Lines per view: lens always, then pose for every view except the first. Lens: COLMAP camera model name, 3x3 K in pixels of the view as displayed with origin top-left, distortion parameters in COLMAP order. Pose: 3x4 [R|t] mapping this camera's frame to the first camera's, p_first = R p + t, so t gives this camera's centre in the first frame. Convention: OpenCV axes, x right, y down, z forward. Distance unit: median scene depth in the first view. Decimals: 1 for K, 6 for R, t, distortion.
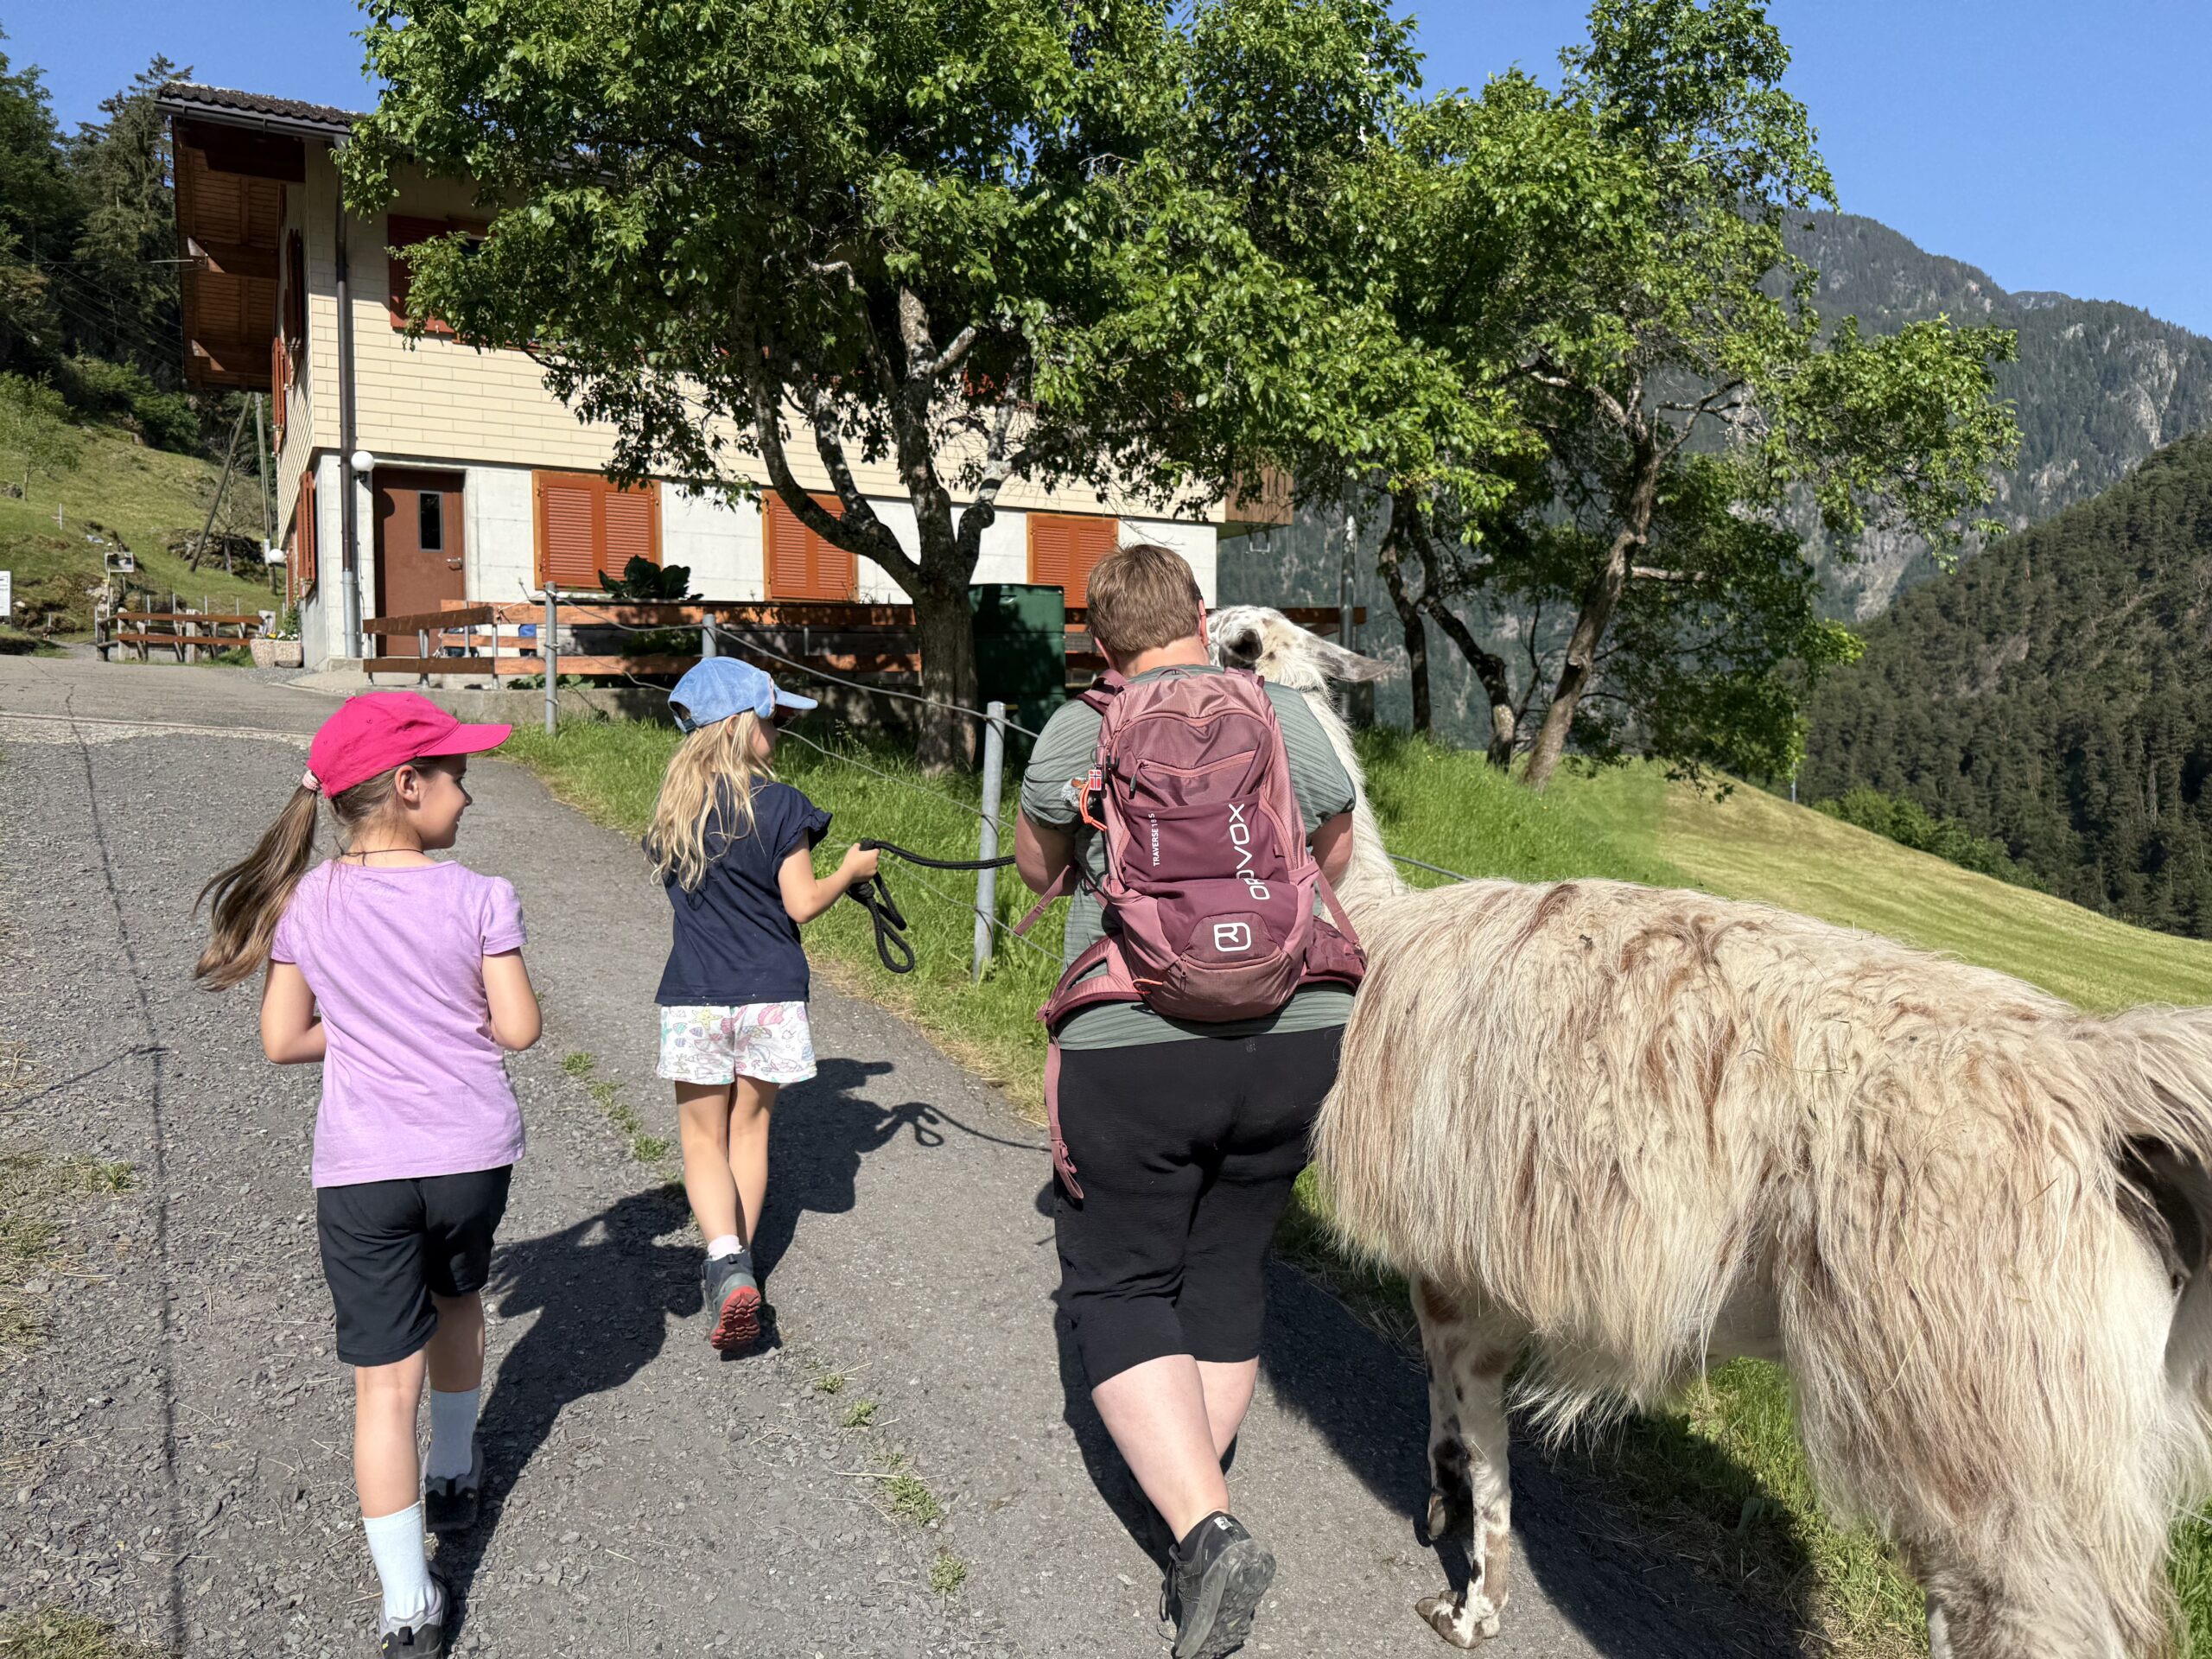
lens RADIAL K [[1618.9, 0, 1103.3], [0, 1618.9, 852.5], [0, 0, 1]] dist [0.029143, -0.032039]
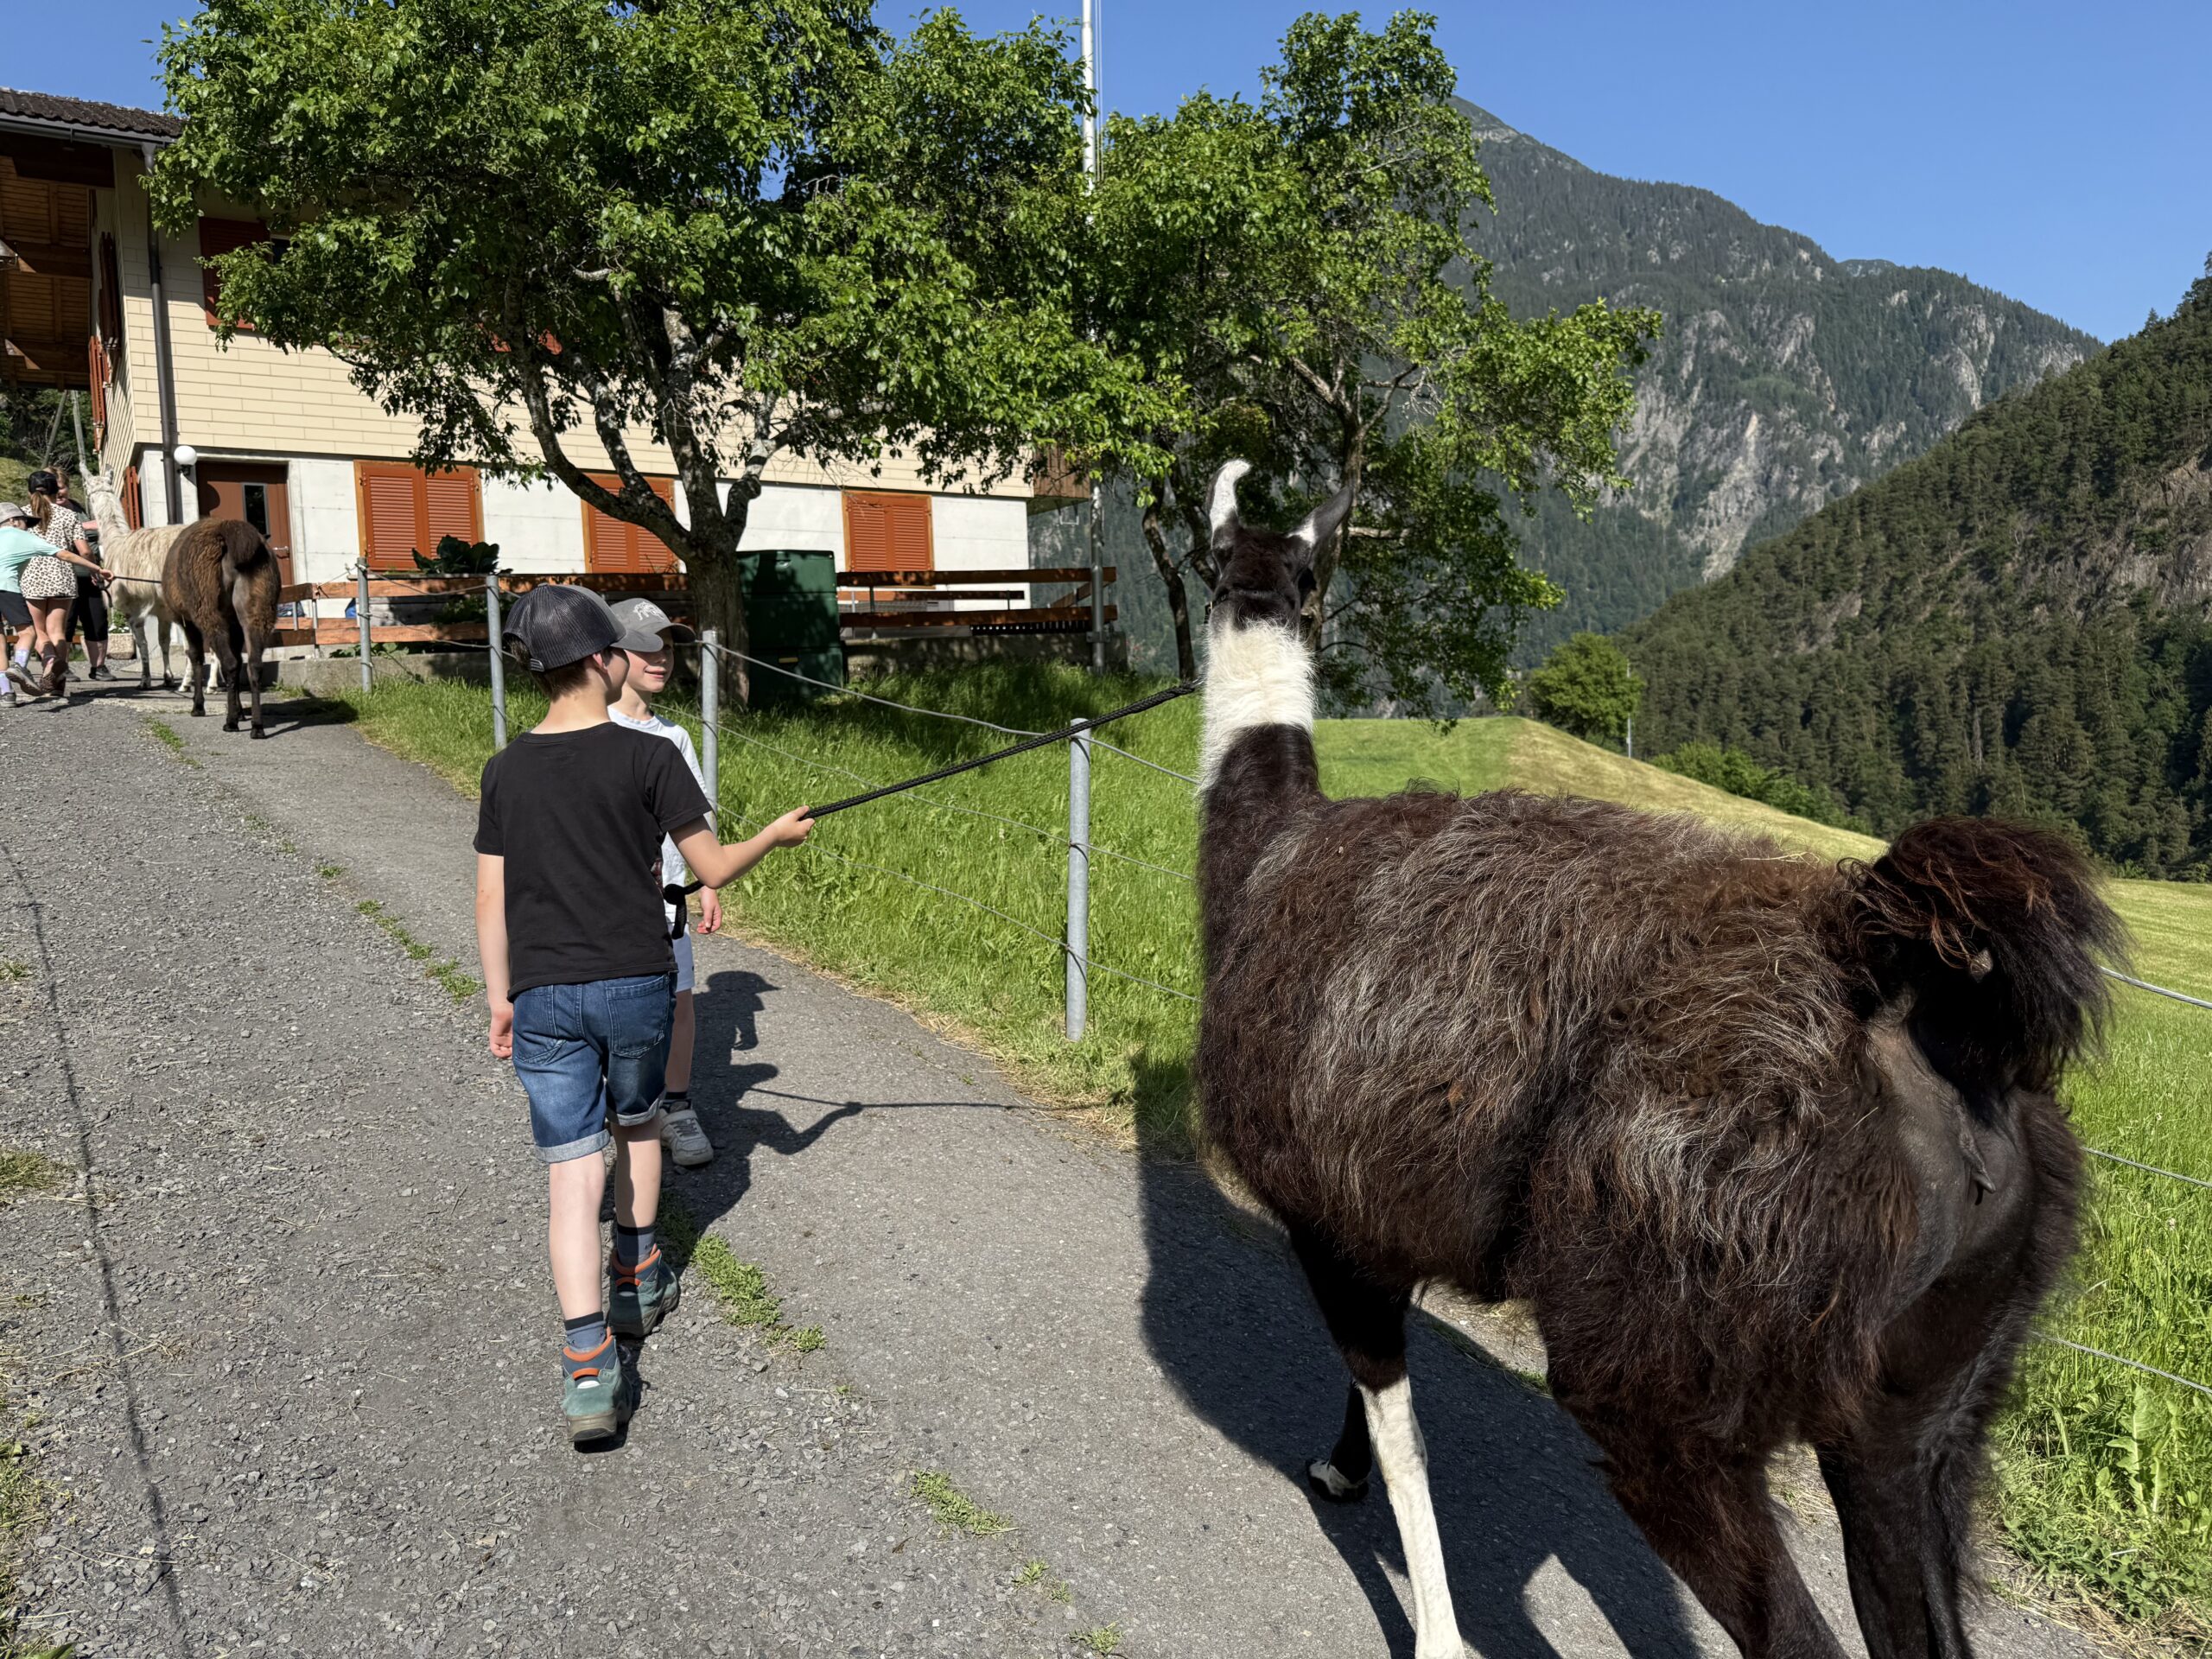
lens RADIAL K [[1618.9, 0, 1107.0], [0, 1618.9, 865.5], [0, 0, 1]] dist [0.029143, -0.032039]
pose [[0.996310, -0.040304, 0.075774, 0.066289], [0.038849, 0.999033, 0.020586, 0.035756], [-0.076531, -0.017567, 0.996912, -0.137173]]
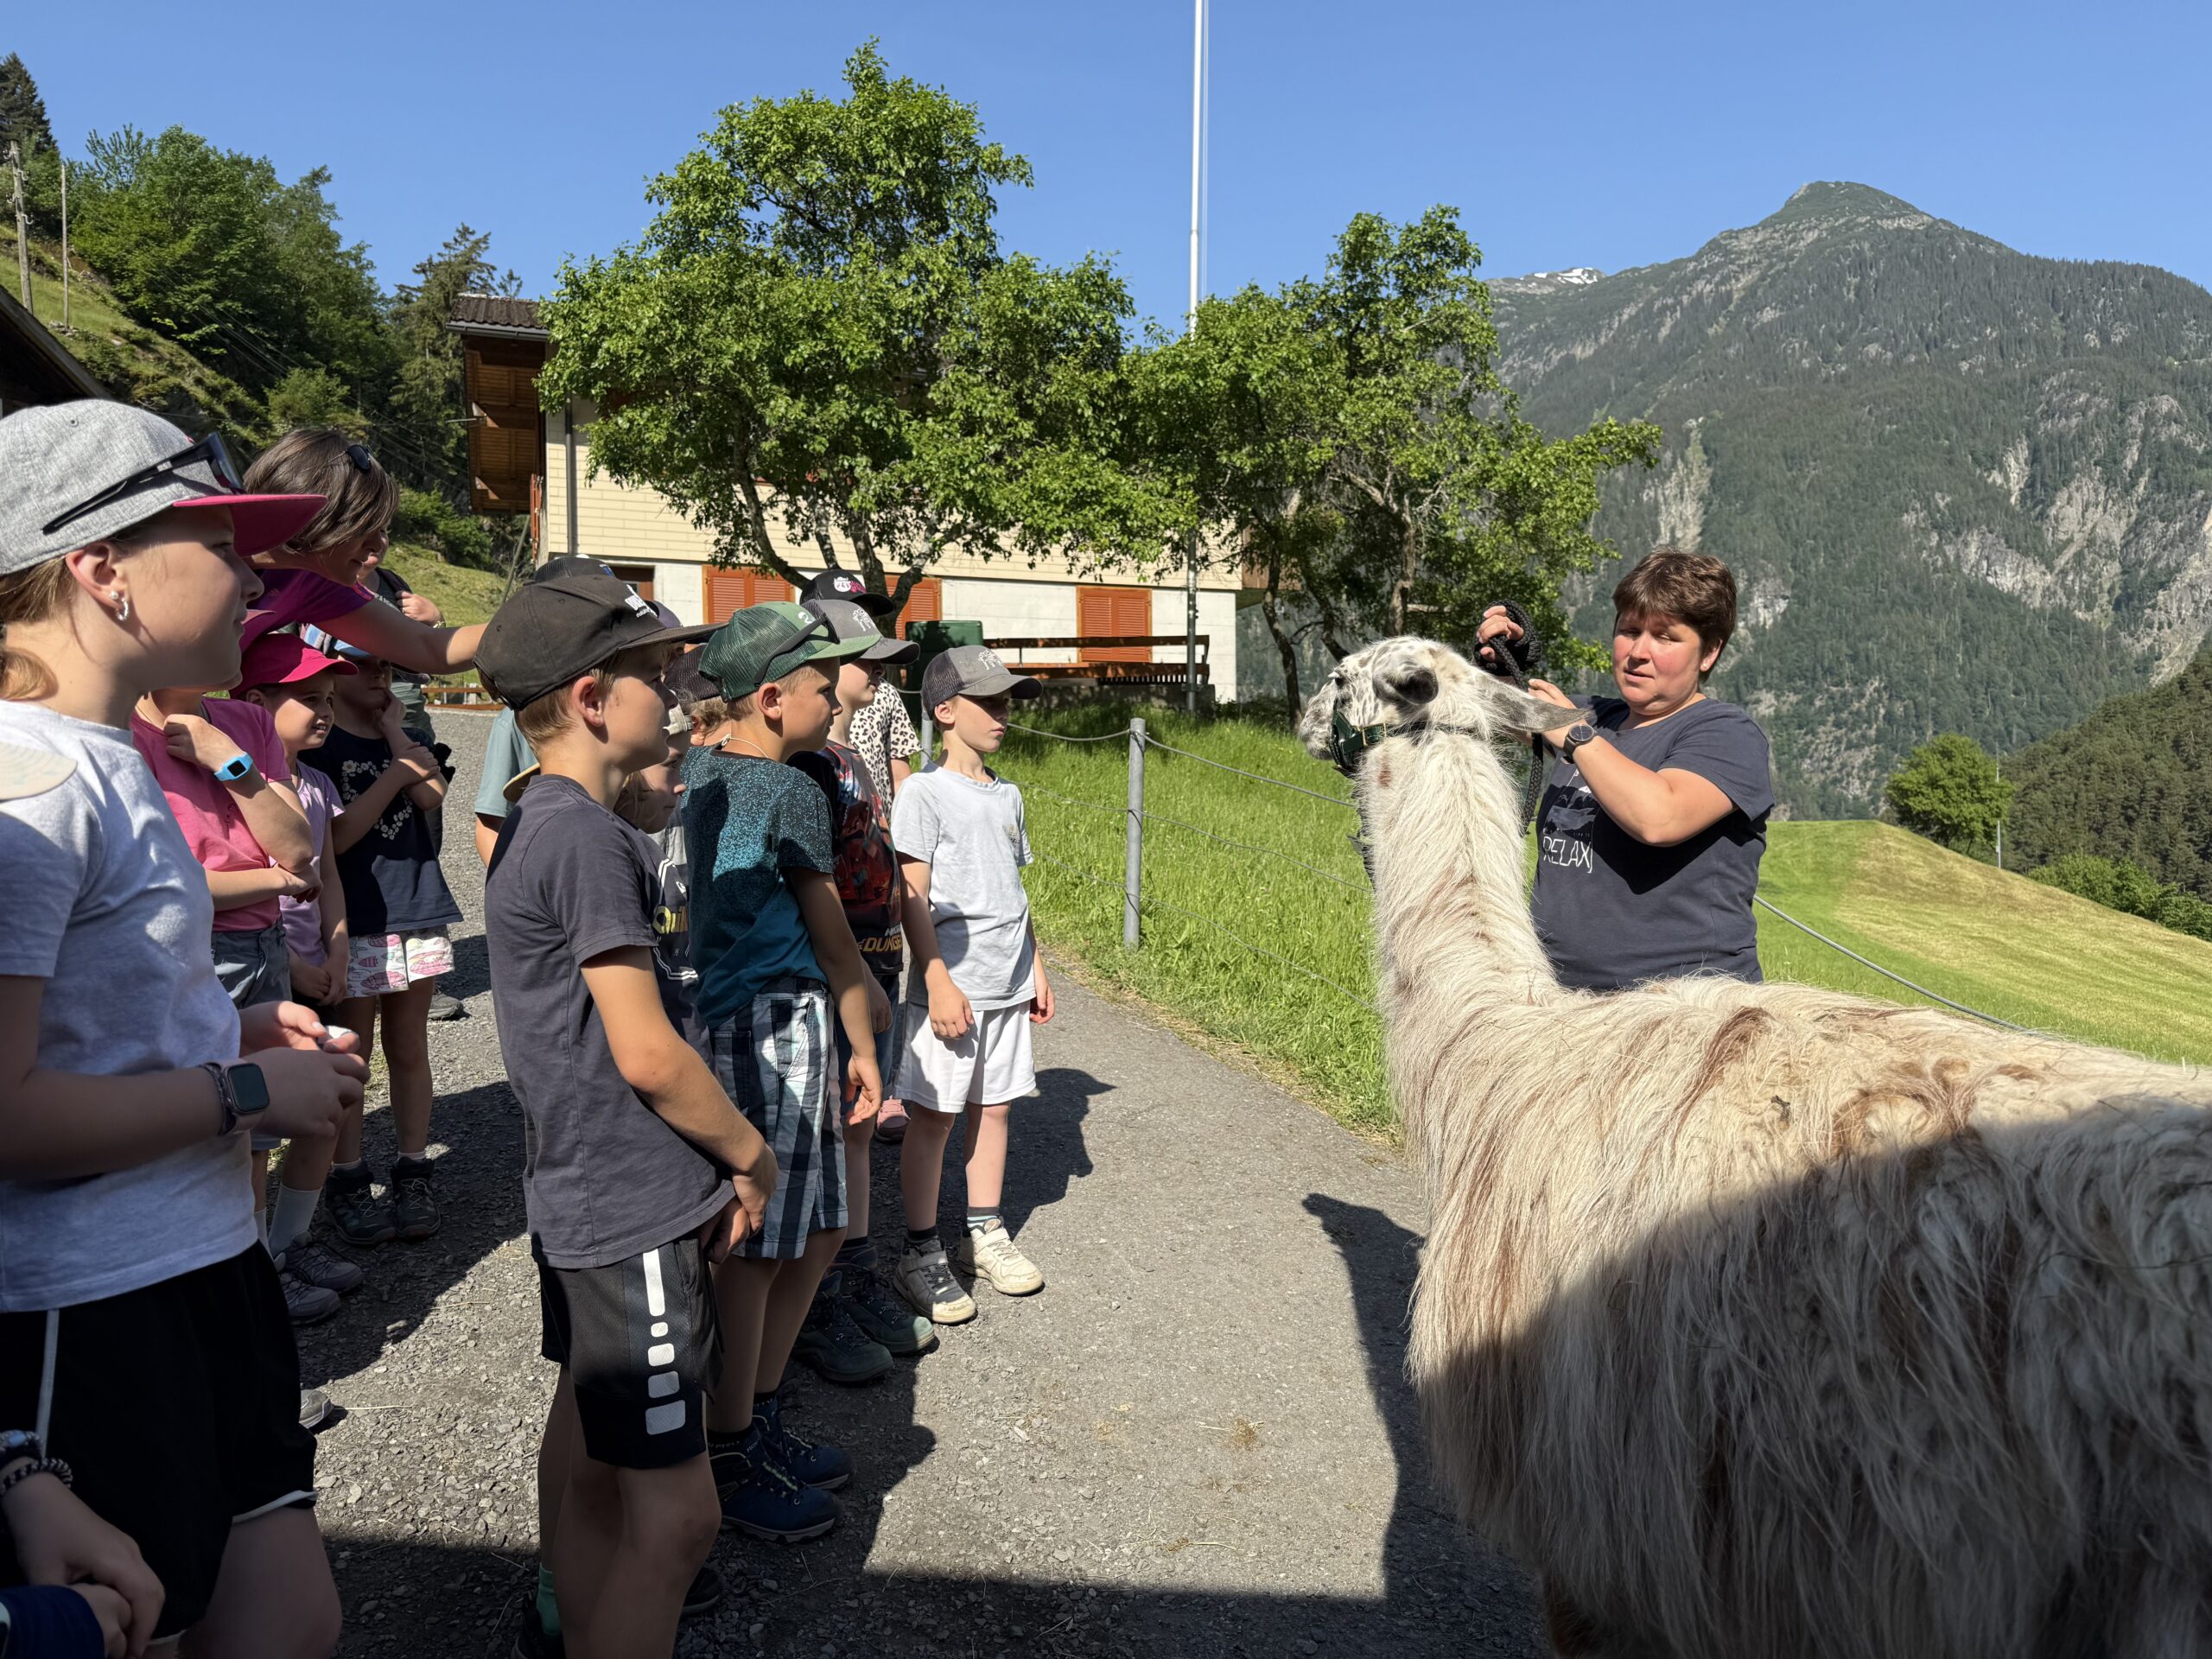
lens RADIAL K [[1618.9, 0, 1113.1], [0, 1618.9, 872.1], [0, 0, 1]] dist [0.029143, -0.032039]
pose [[0.990113, -0.005702, -0.140155, 0.295154], [-0.000226, 0.999107, -0.042242, 0.131638], [0.140271, 0.041856, 0.989228, -0.474806]]
